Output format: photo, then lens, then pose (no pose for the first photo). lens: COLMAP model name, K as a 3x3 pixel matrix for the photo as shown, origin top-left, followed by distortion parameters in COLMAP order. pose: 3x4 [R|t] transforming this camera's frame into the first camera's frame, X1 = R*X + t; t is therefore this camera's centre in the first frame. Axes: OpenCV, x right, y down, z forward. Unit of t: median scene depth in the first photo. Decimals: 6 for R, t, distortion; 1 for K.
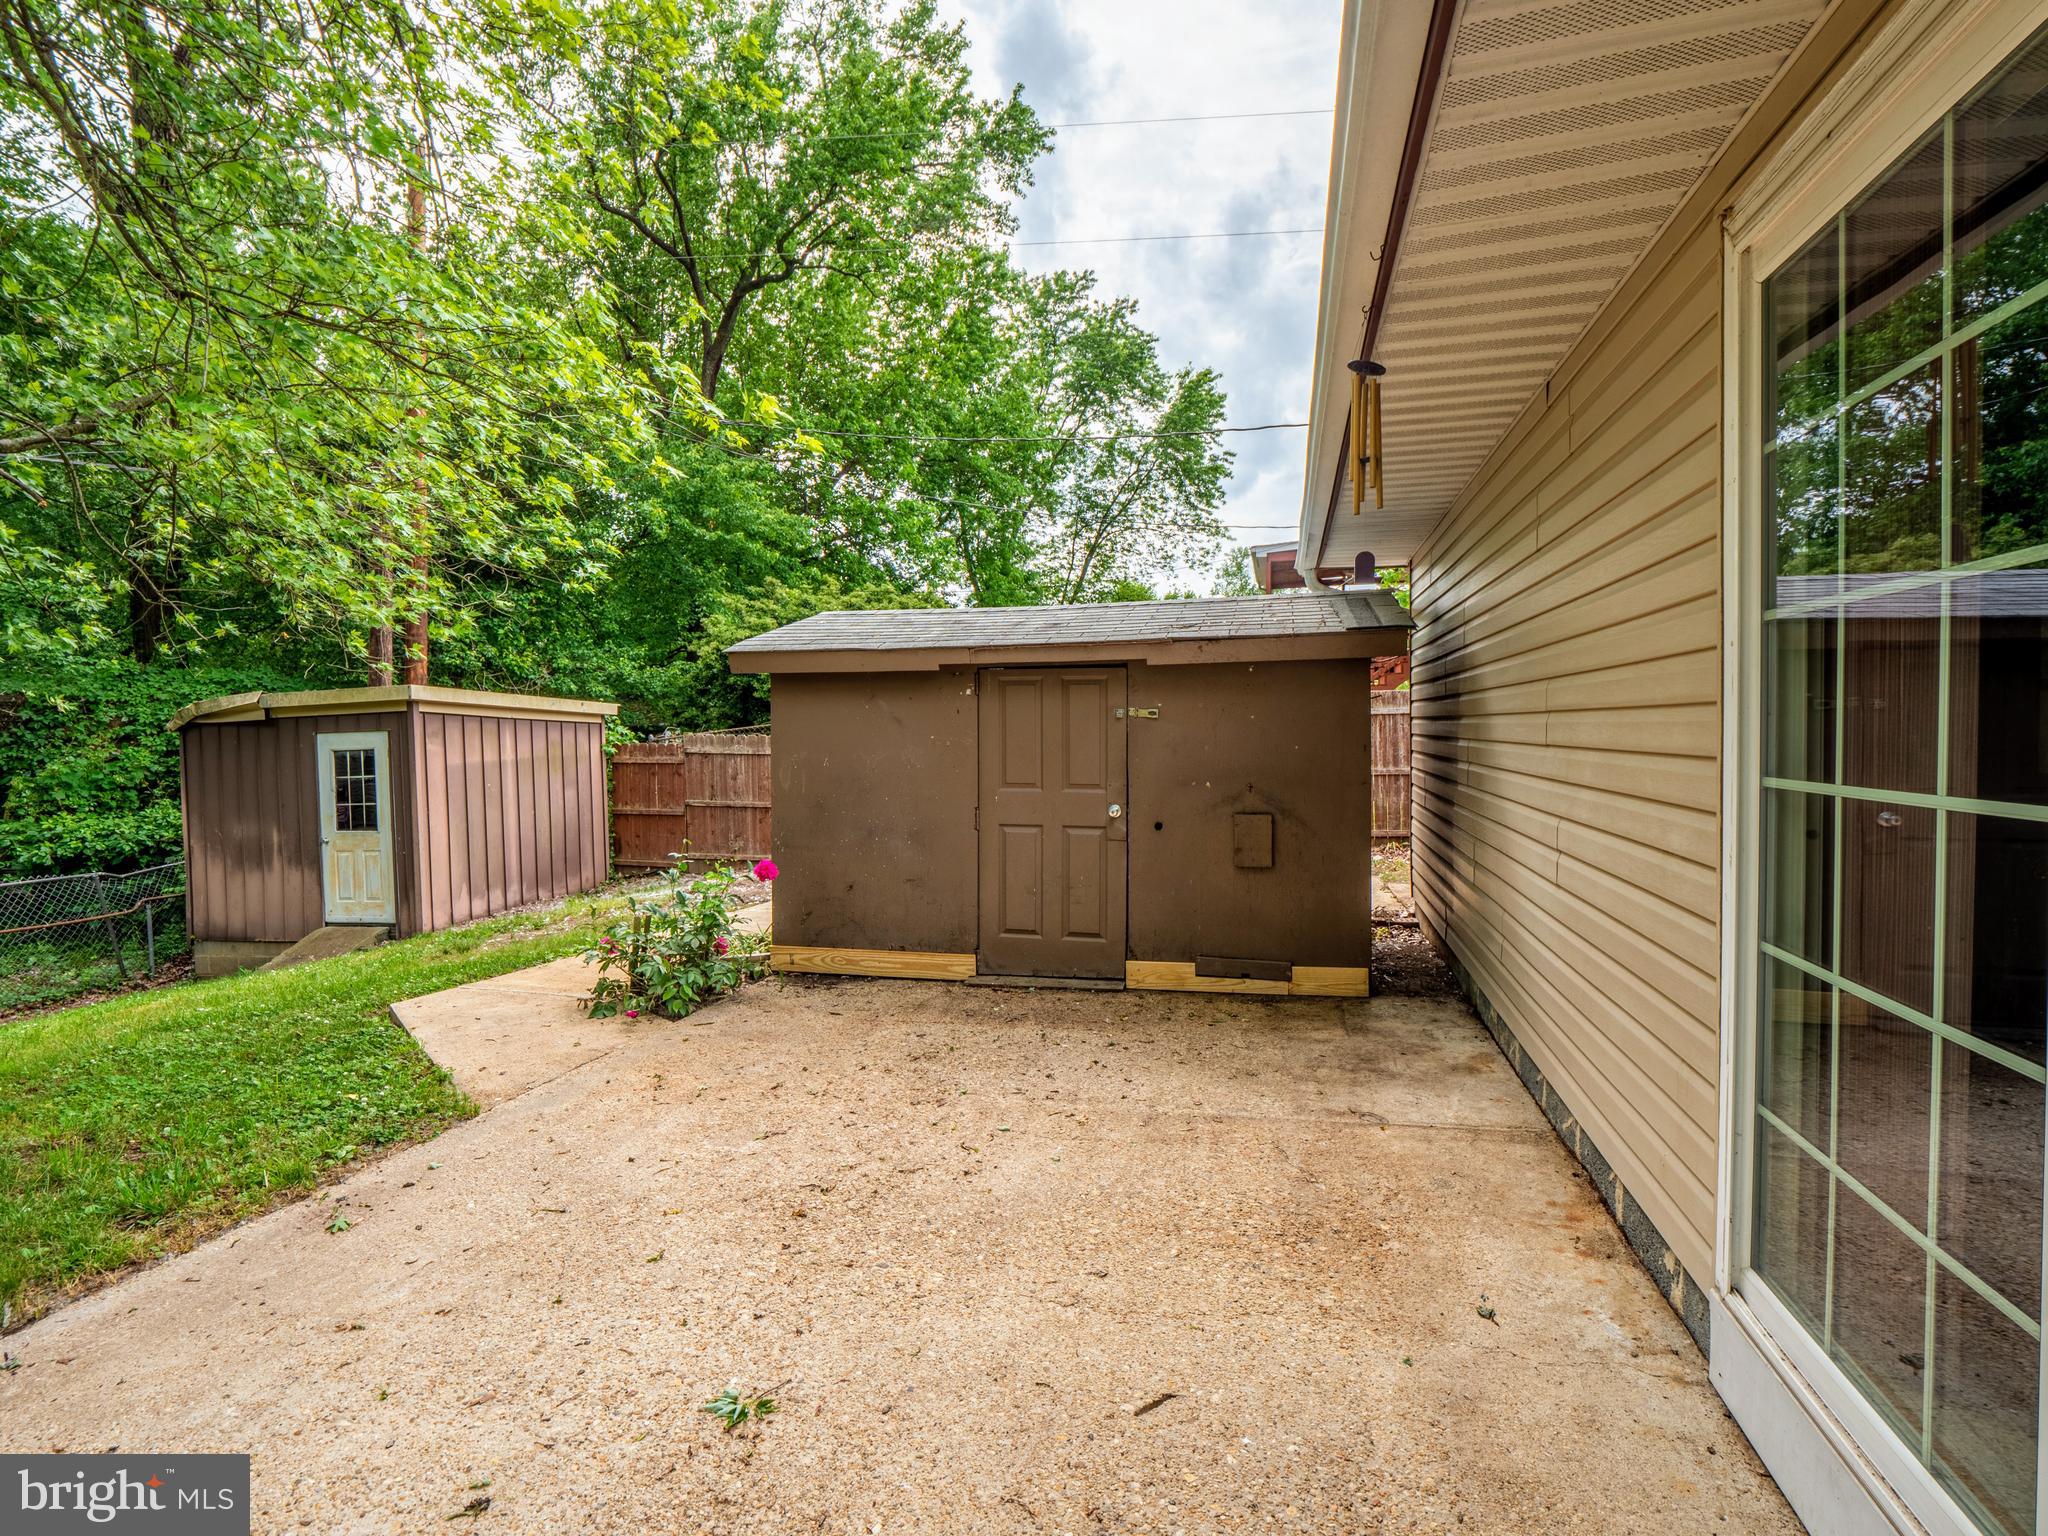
lens RADIAL K [[1021.0, 0, 1034.7], [0, 1021.0, 763.5], [0, 0, 1]] dist [0.002088, -0.016746]
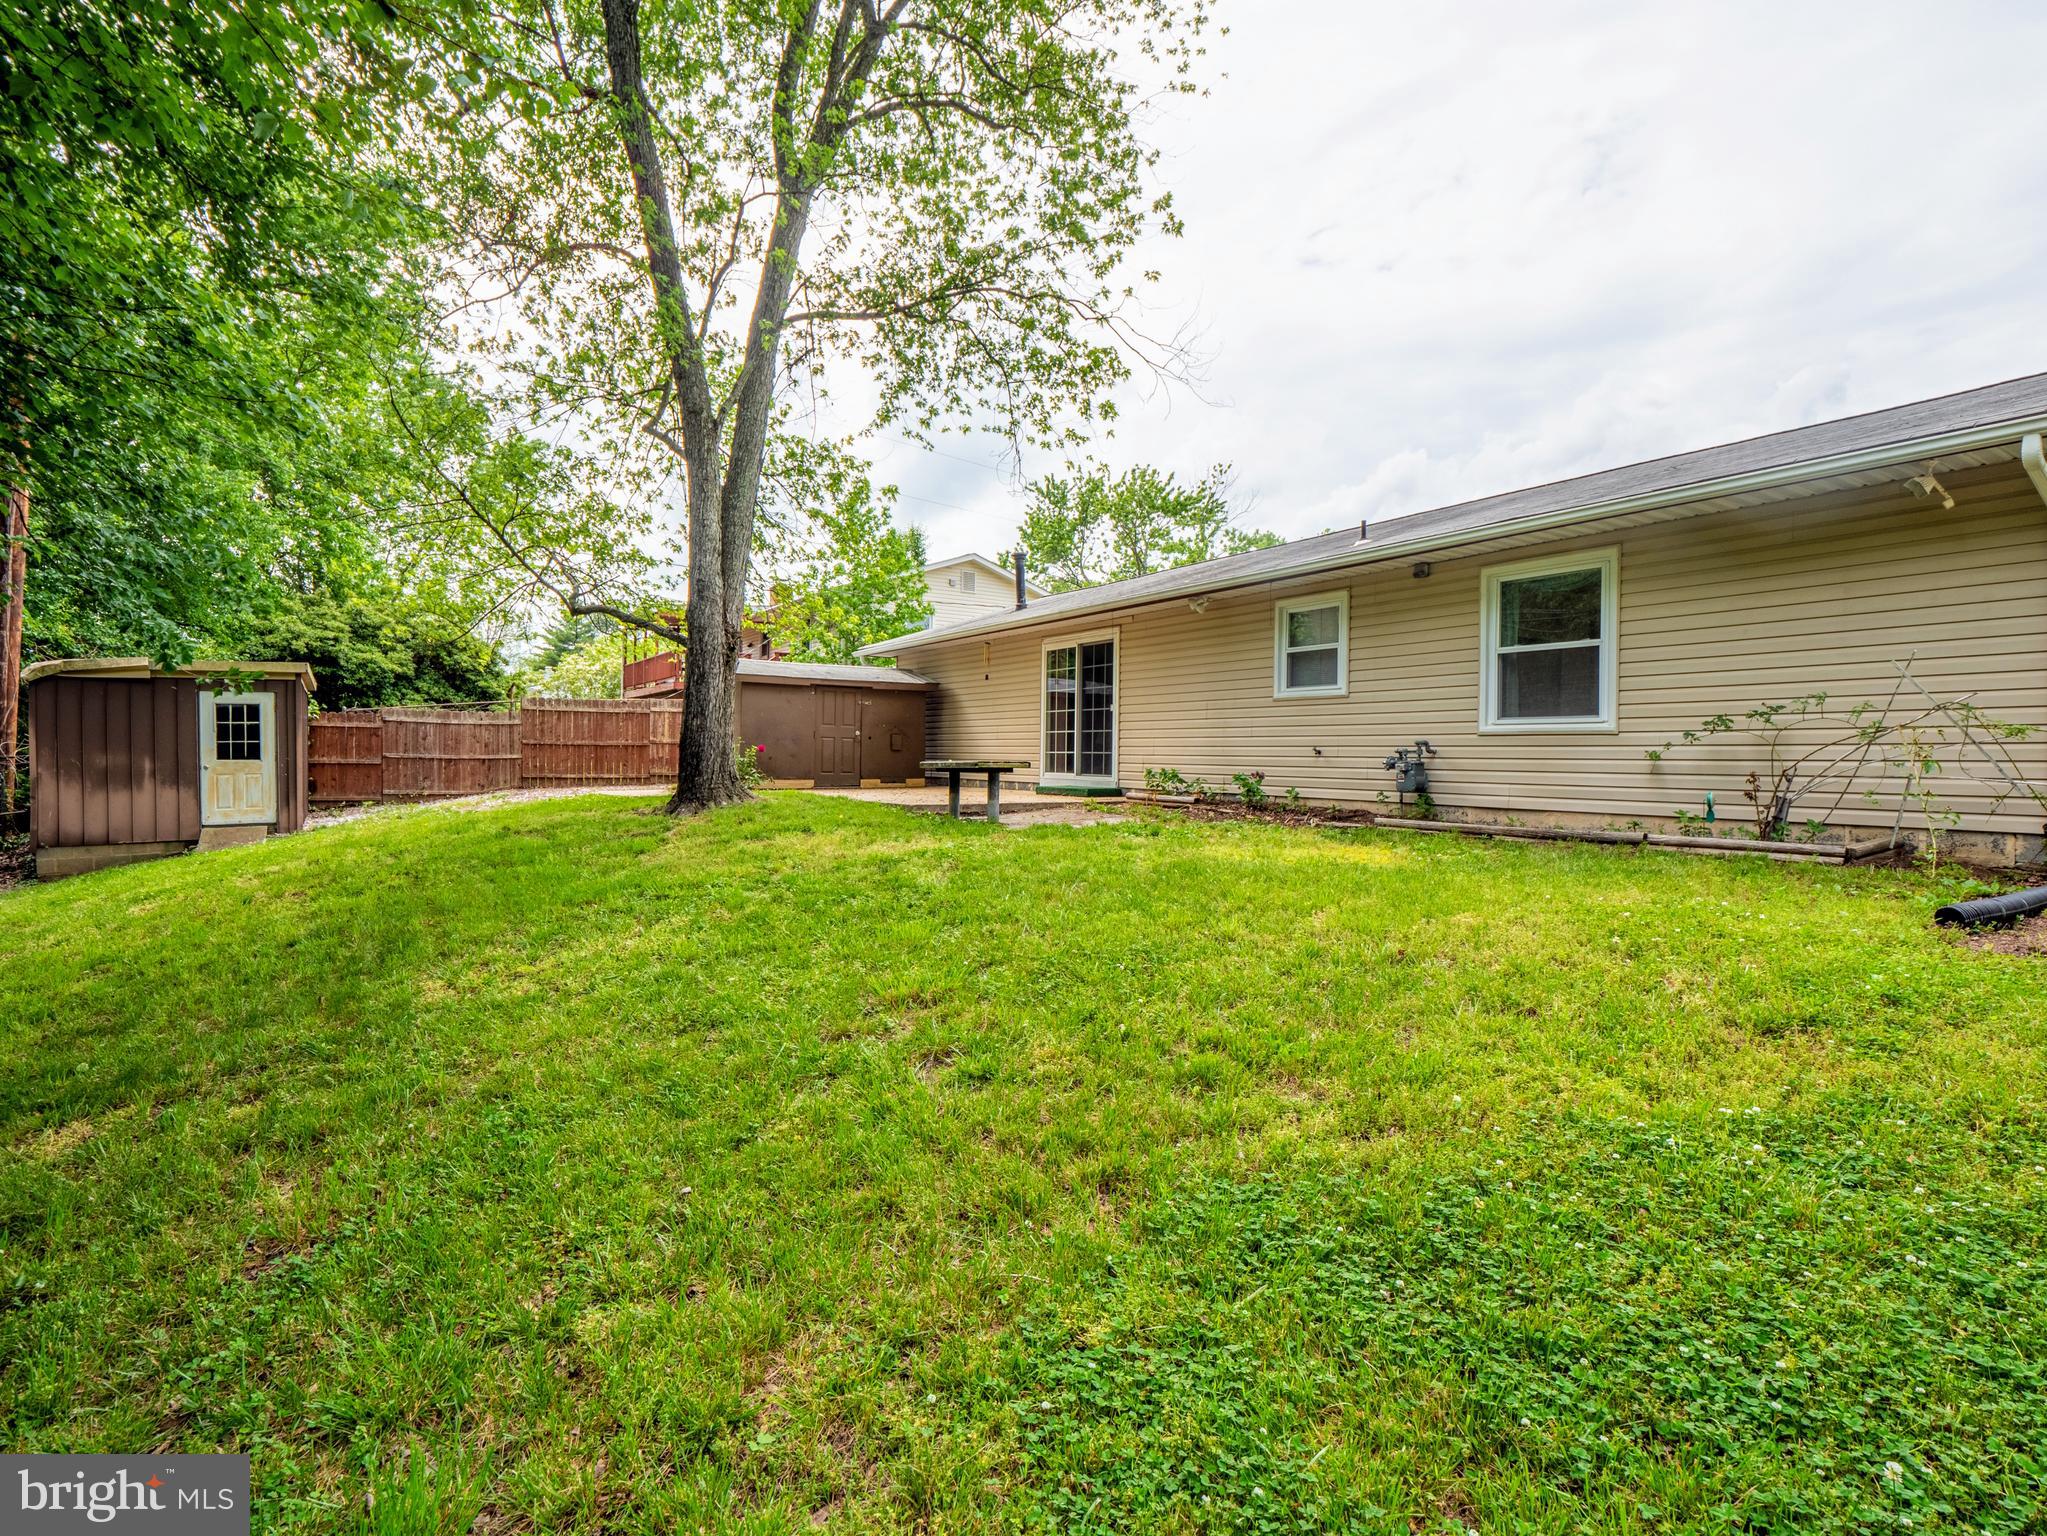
lens RADIAL K [[1008.7, 0, 1027.0], [0, 1008.7, 771.5], [0, 0, 1]] dist [-0.018724, 0.000894]
pose [[0.694533, 0.011474, 0.719369, -0.900703], [0.004085, 0.999794, -0.019891, 0.114591], [-0.719449, 0.016754, 0.694343, -0.782645]]
